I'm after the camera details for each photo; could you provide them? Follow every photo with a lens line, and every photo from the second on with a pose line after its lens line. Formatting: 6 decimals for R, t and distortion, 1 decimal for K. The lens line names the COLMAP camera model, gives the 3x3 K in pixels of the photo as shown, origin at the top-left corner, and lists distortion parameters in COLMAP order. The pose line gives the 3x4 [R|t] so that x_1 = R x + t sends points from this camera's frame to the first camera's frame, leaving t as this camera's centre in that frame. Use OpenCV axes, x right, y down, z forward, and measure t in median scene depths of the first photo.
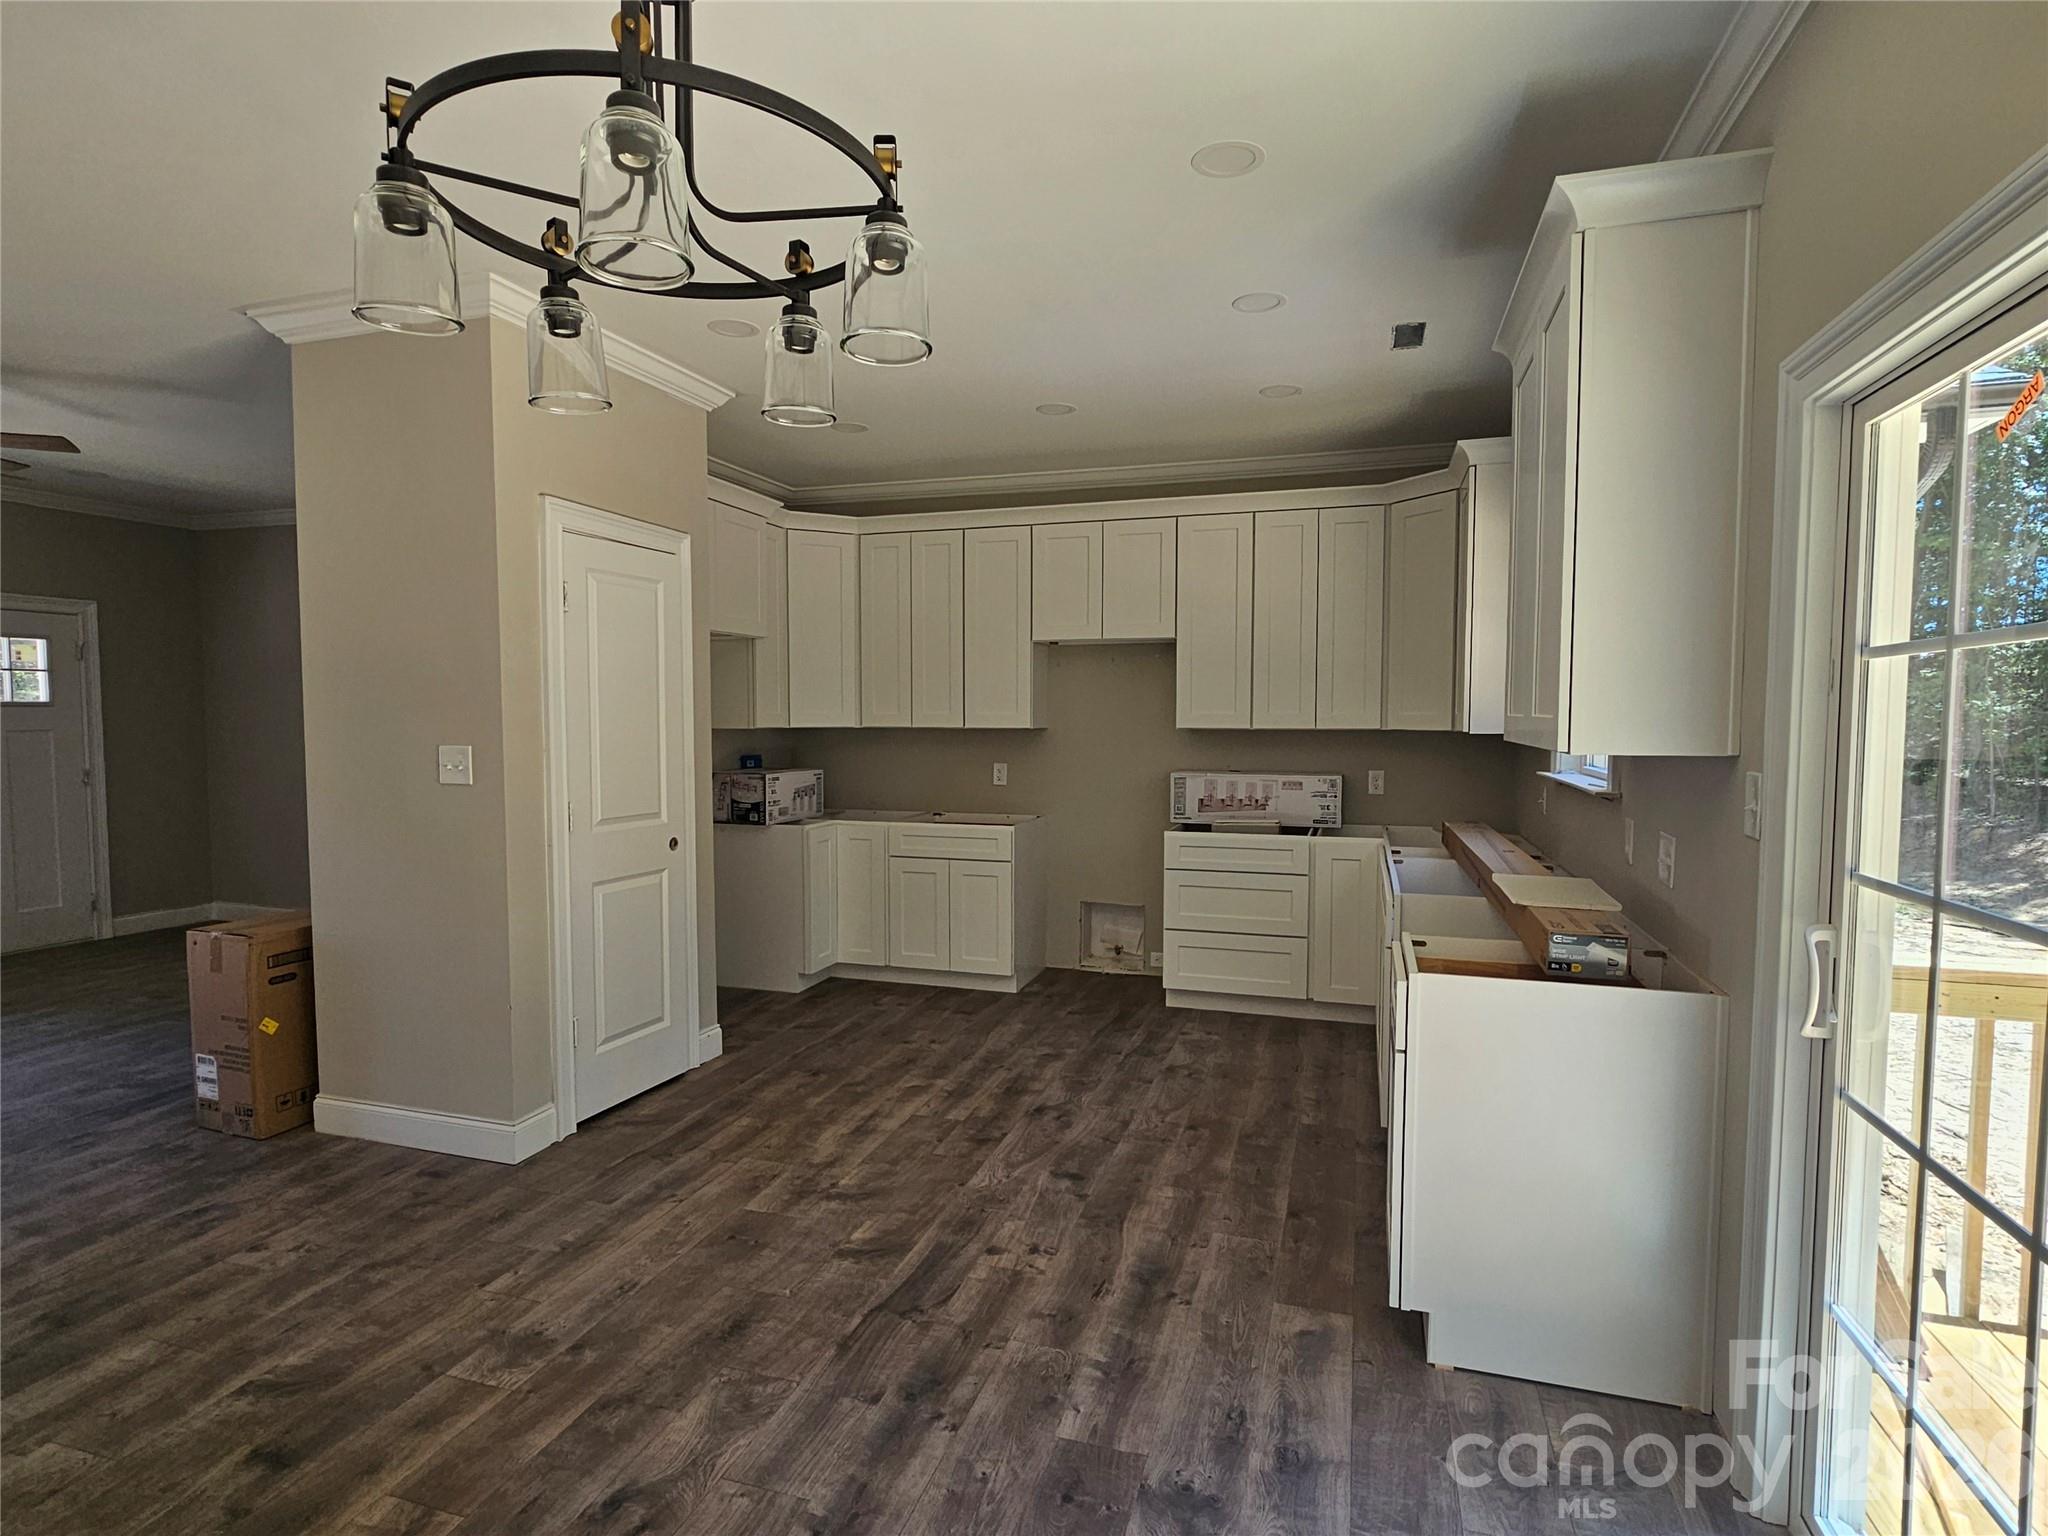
lens RADIAL K [[1074.7, 0, 1020.3], [0, 1074.7, 778.6], [0, 0, 1]] dist [0.002829, -0.000289]
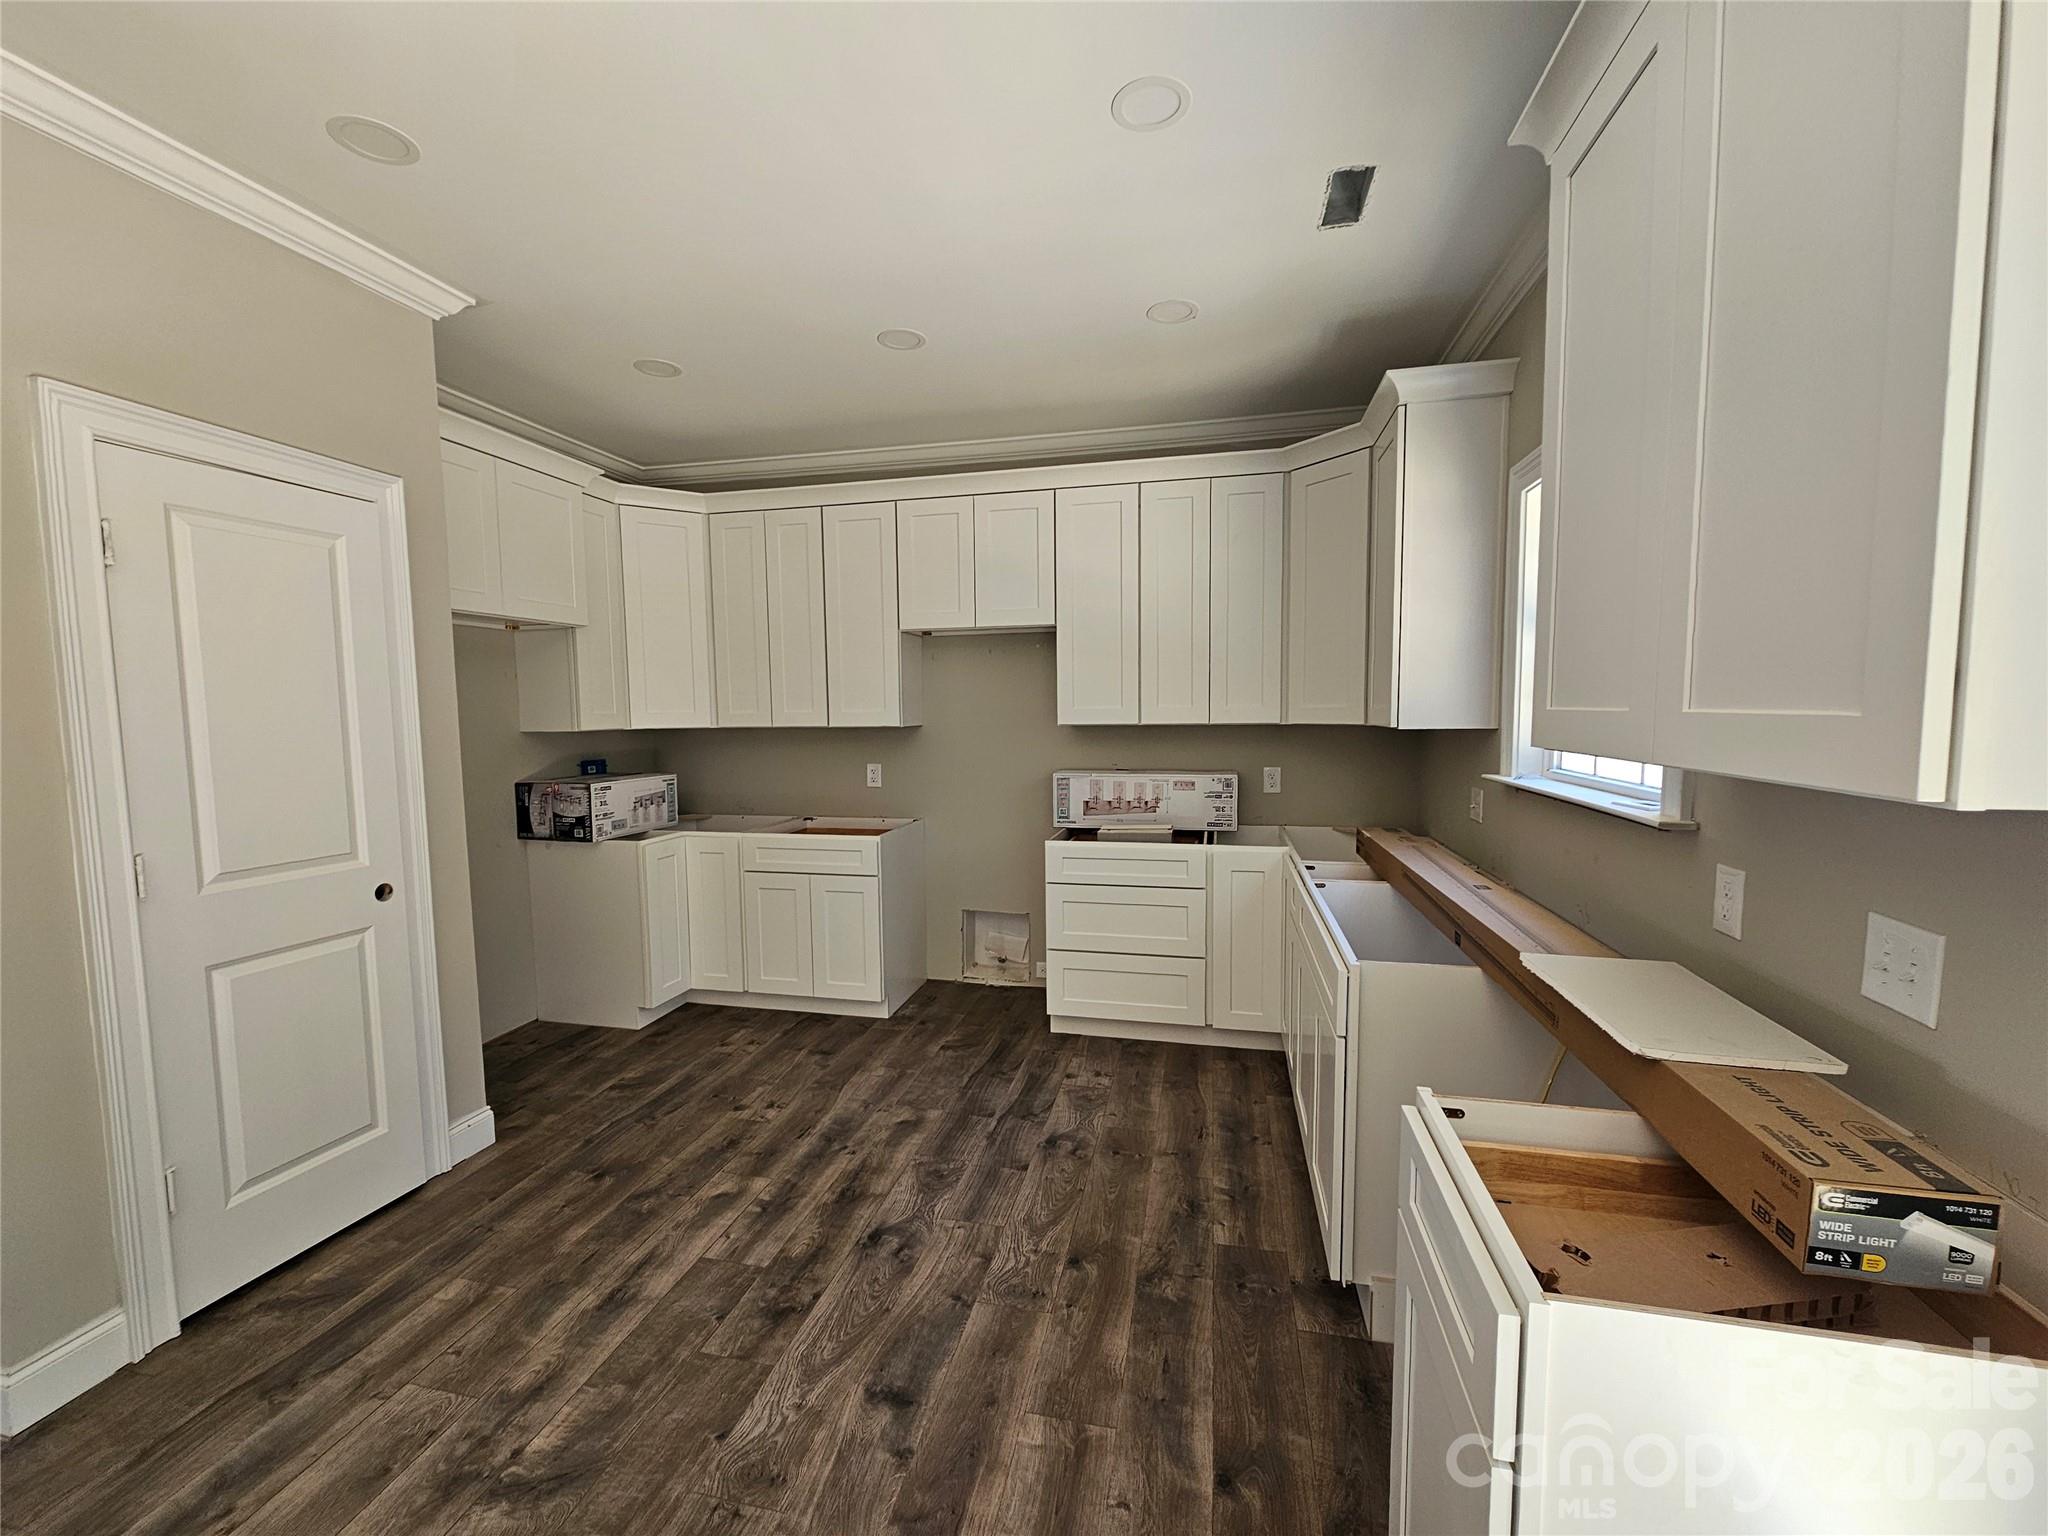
lens RADIAL K [[836.0, 0, 1019.0], [0, 836.0, 770.4], [0, 0, 1]] dist [-0.001474, 0.000087]
pose [[0.996919, -0.016947, 0.076584, 0.072249], [0.015742, 0.999743, 0.016315, -0.025502], [-0.076840, -0.015059, 0.996930, 0.374304]]
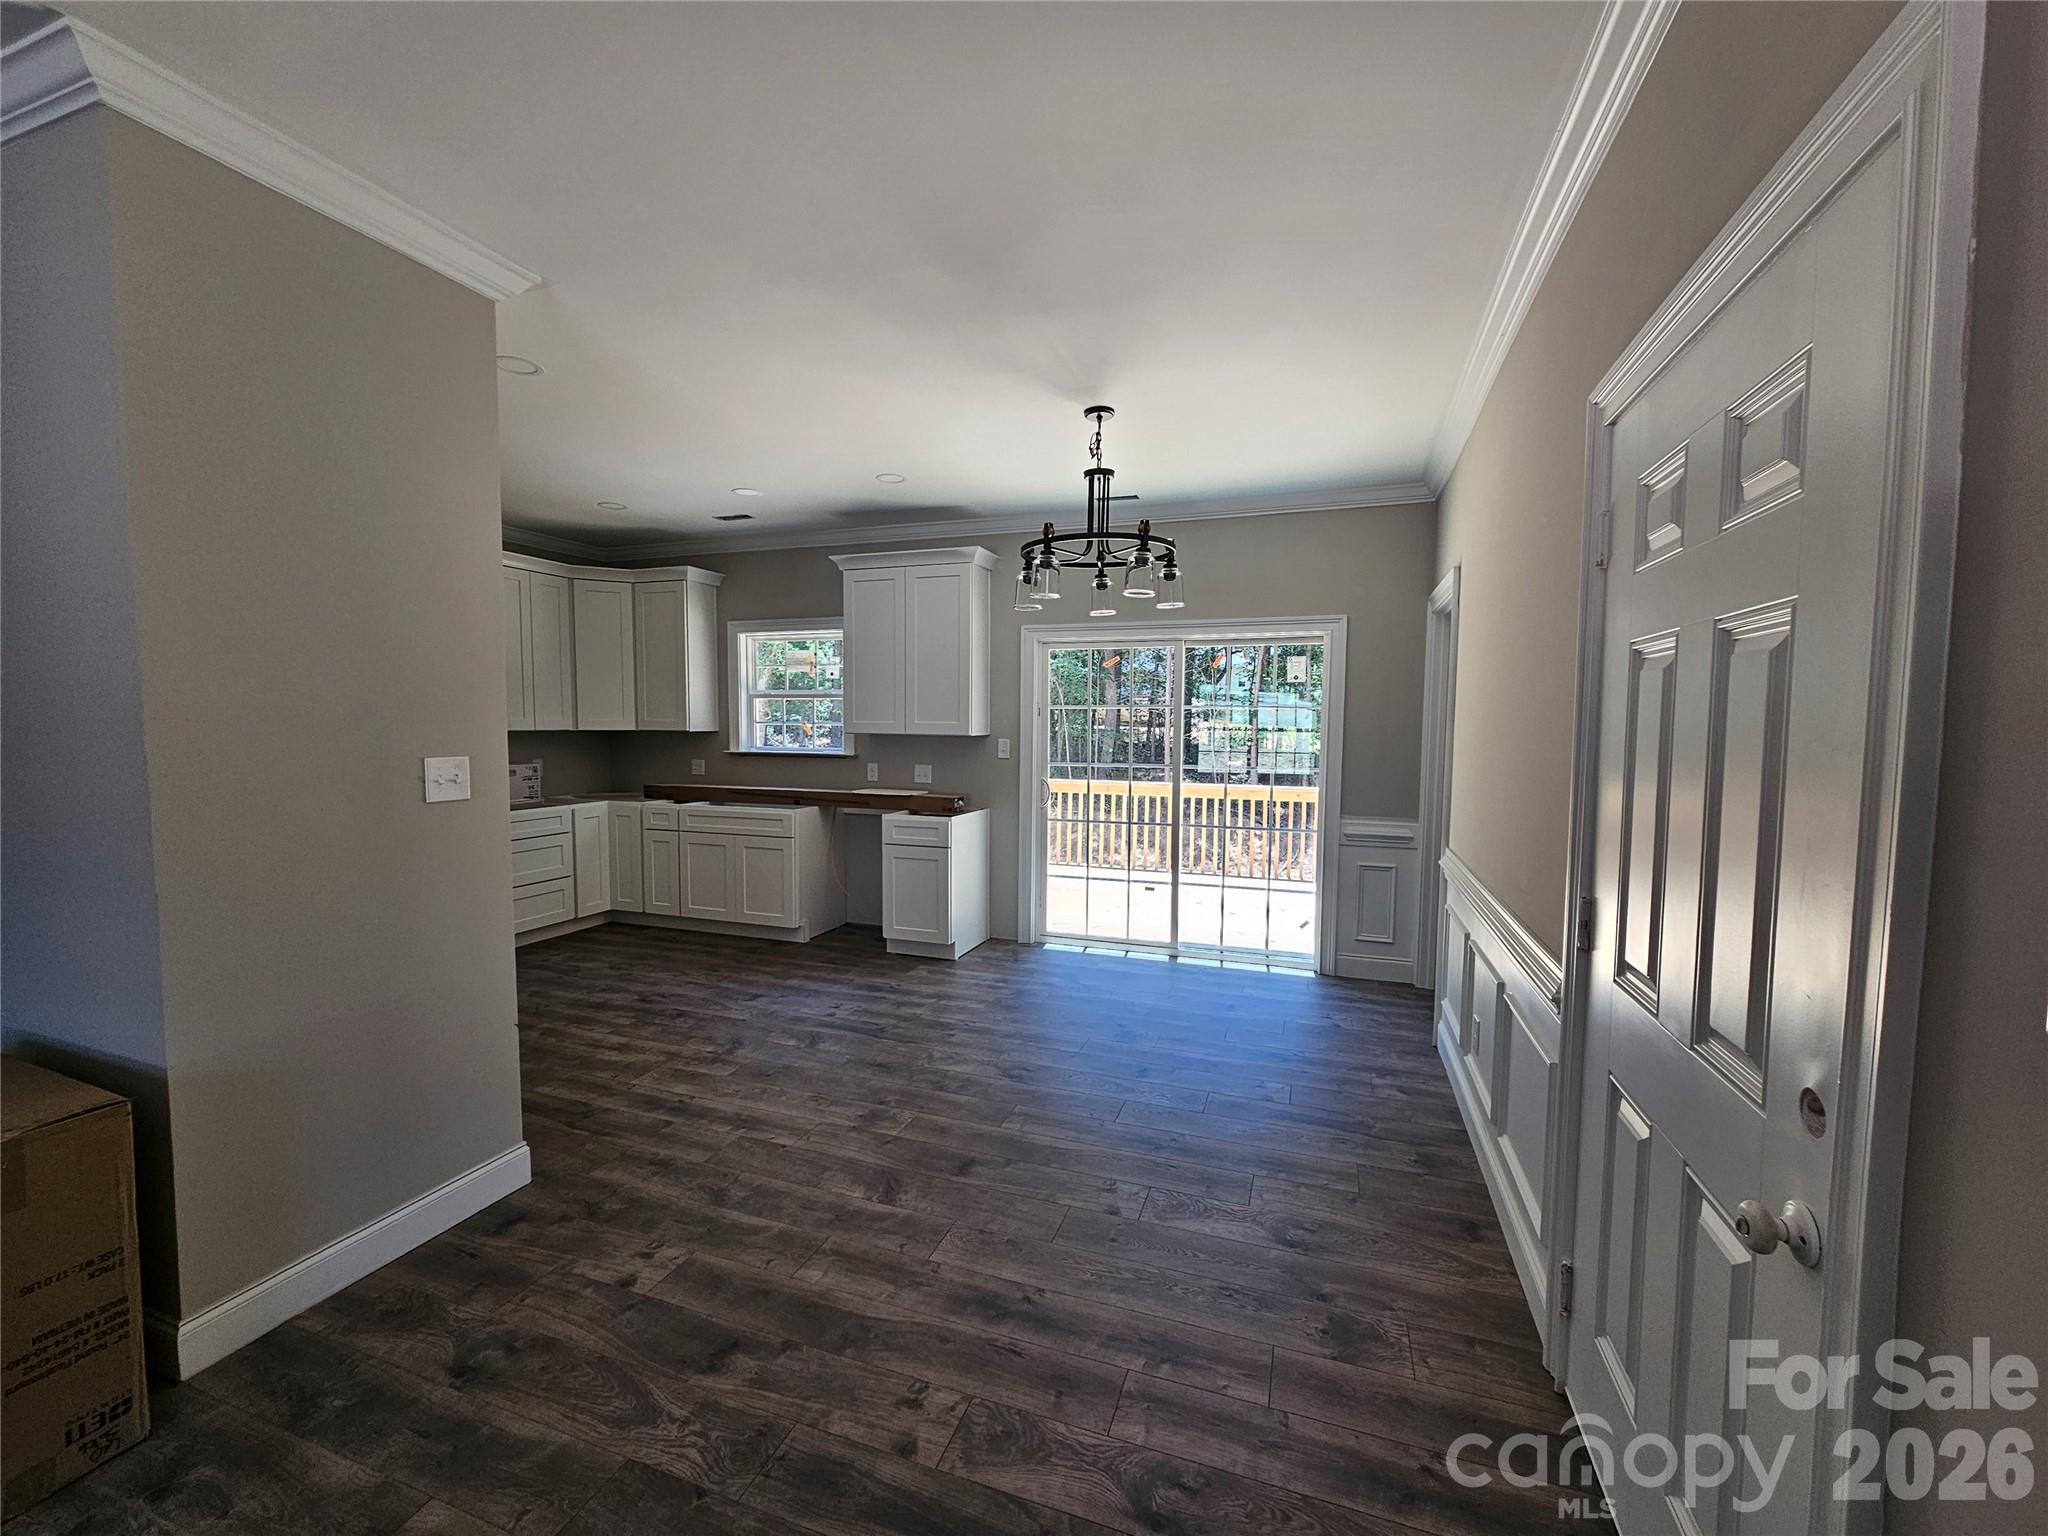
lens RADIAL K [[836.0, 0, 1029.5], [0, 836.0, 768.6], [0, 0, 1]] dist [-0.001474, 0.000087]
pose [[0.032109, -0.058680, 0.997760, -0.952308], [0.059025, 0.996644, 0.056715, -0.025083], [-0.997740, 0.057071, 0.035465, 0.400598]]
